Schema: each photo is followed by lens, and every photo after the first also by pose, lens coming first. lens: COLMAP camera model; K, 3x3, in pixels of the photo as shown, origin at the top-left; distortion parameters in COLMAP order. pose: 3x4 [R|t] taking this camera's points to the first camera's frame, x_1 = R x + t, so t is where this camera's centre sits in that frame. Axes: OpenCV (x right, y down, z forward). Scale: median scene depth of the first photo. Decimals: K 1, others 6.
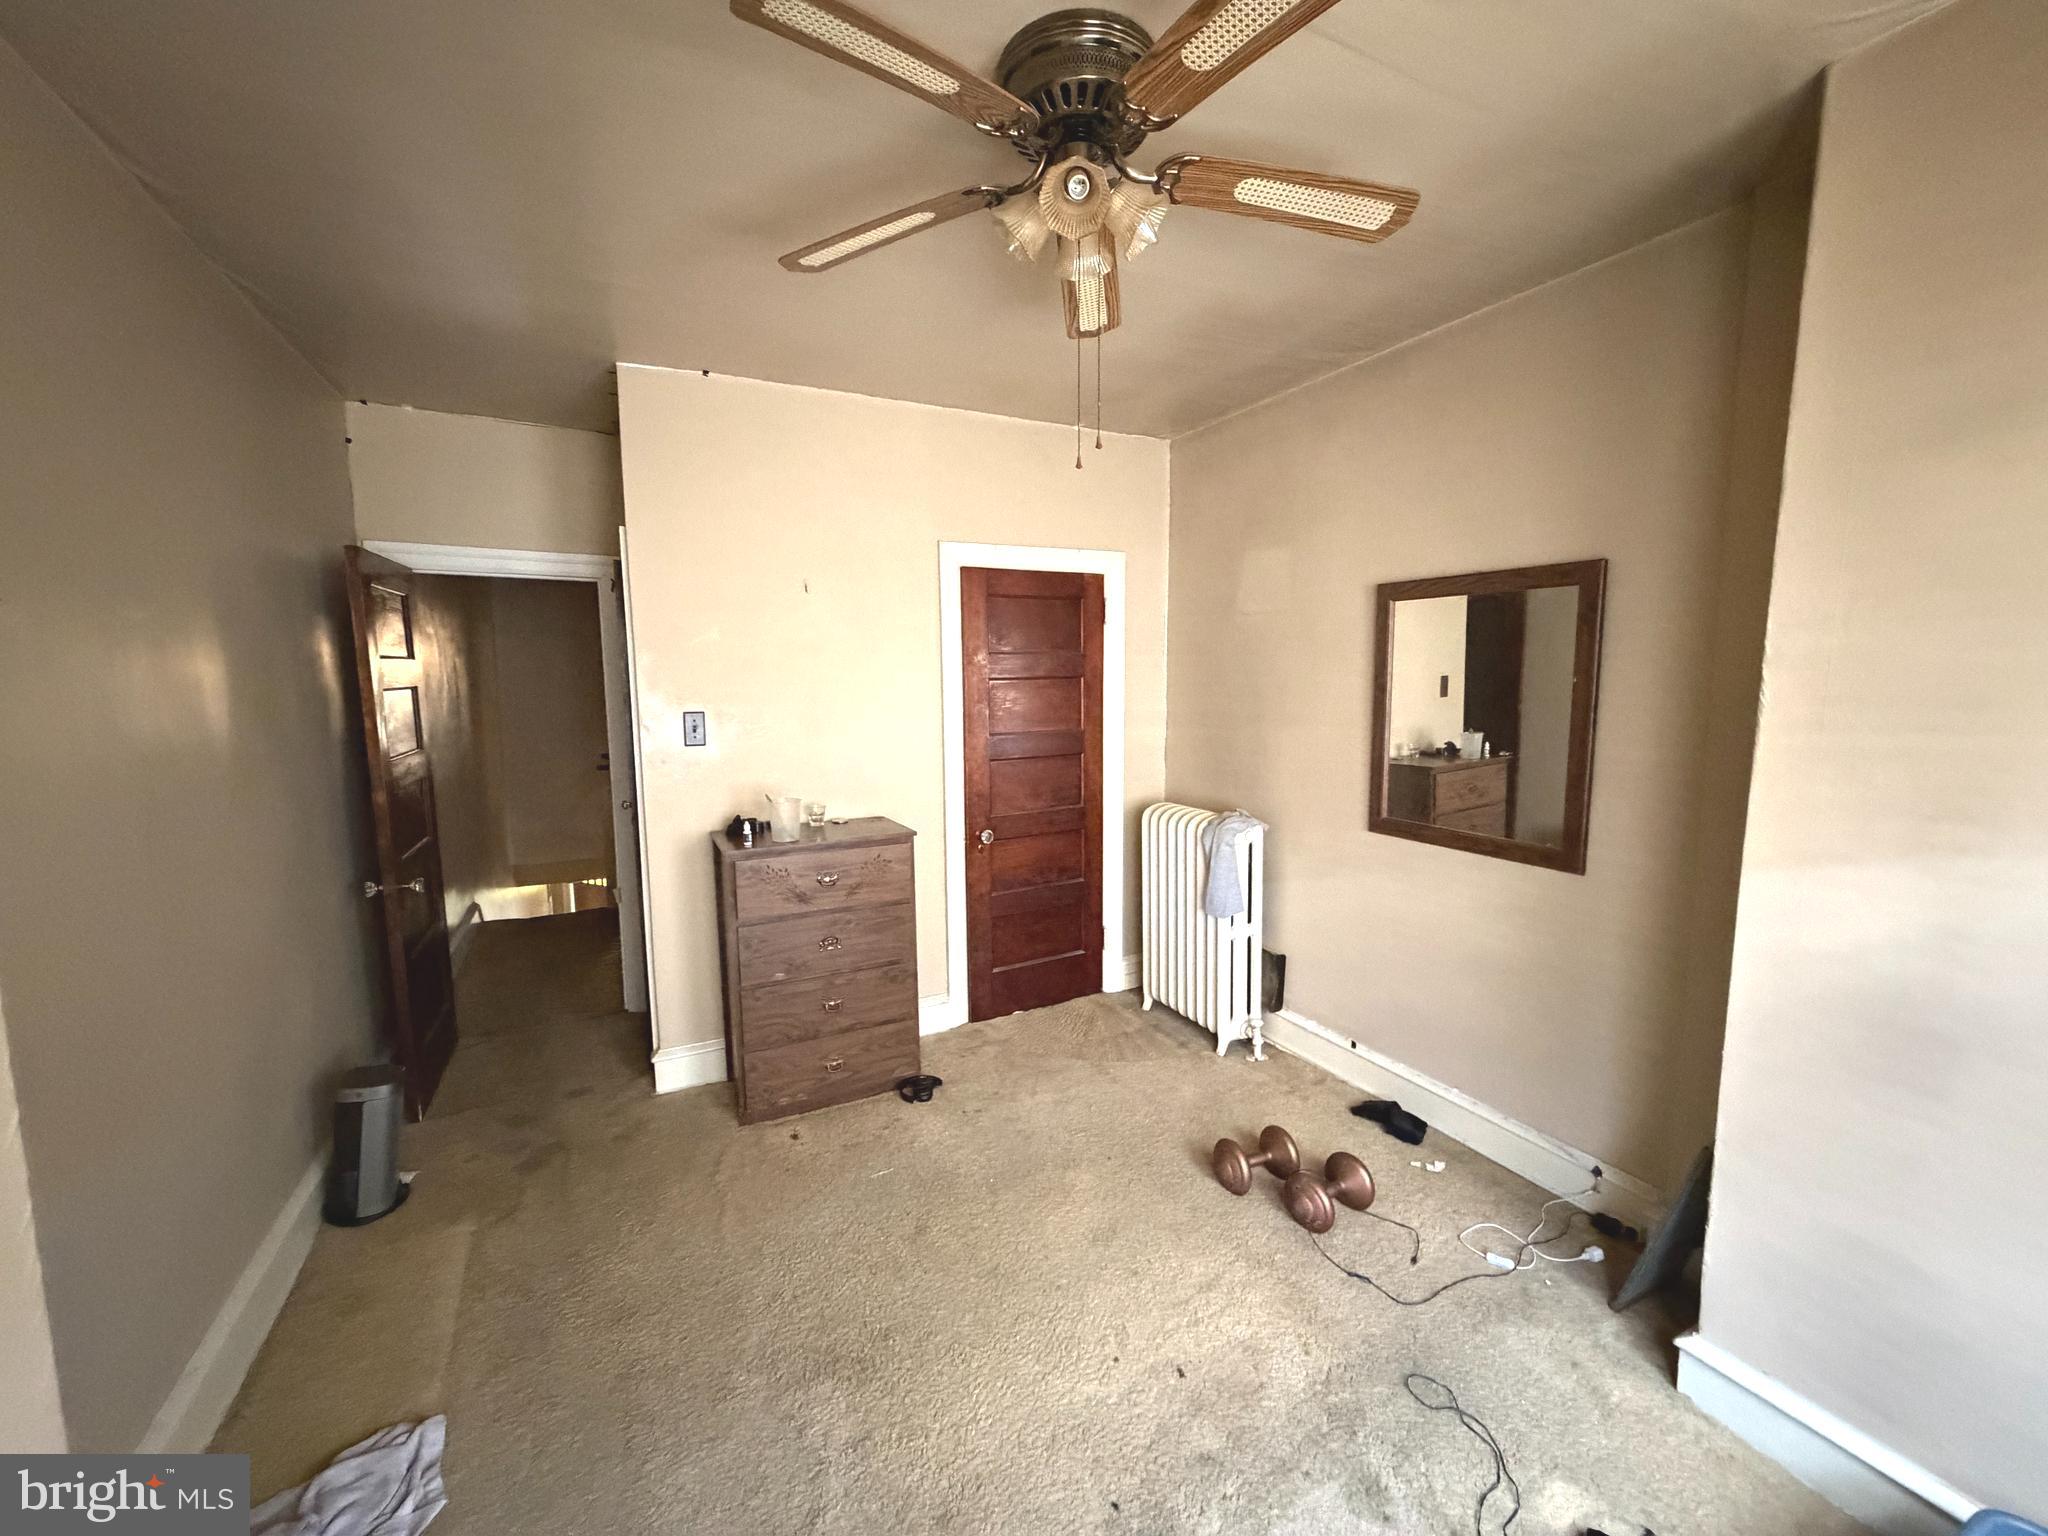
lens RADIAL K [[811.4, 0, 1014.8], [0, 811.4, 769.2], [0, 0, 1]] dist [-0.001489, 0.000145]
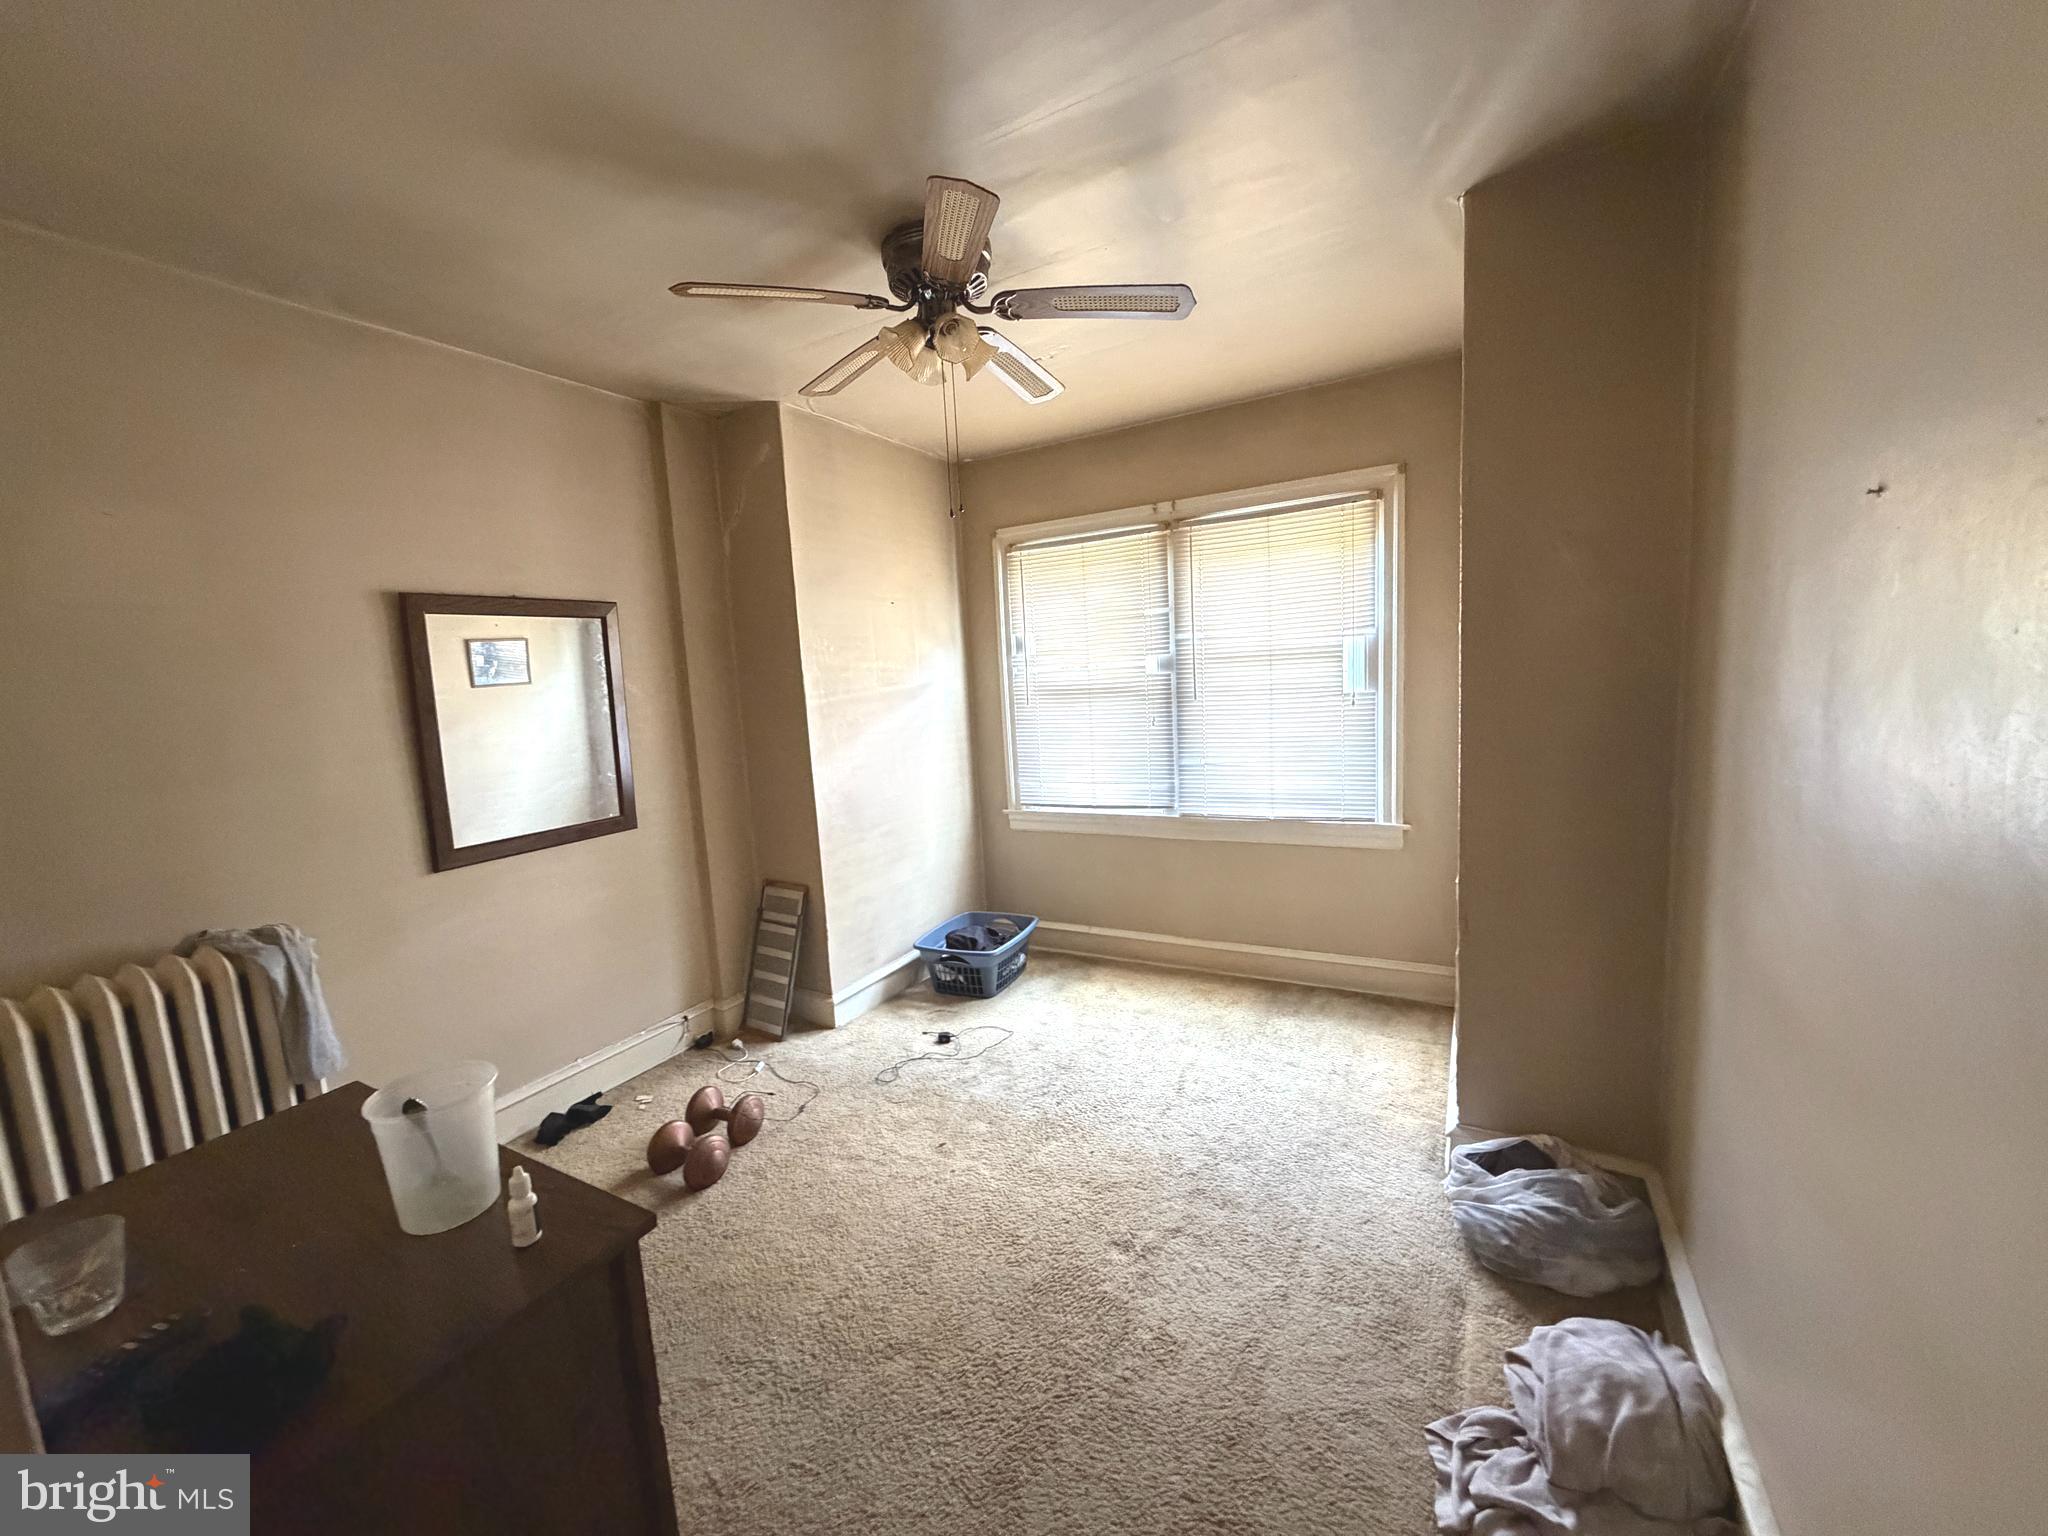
lens RADIAL K [[811.4, 0, 1014.8], [0, 811.4, 769.2], [0, 0, 1]] dist [-0.001489, 0.000145]
pose [[-0.554161, -0.061892, 0.830105, -0.932947], [0.158665, 0.971095, 0.178326, -0.129931], [-0.817148, 0.230530, -0.528323, 1.360223]]
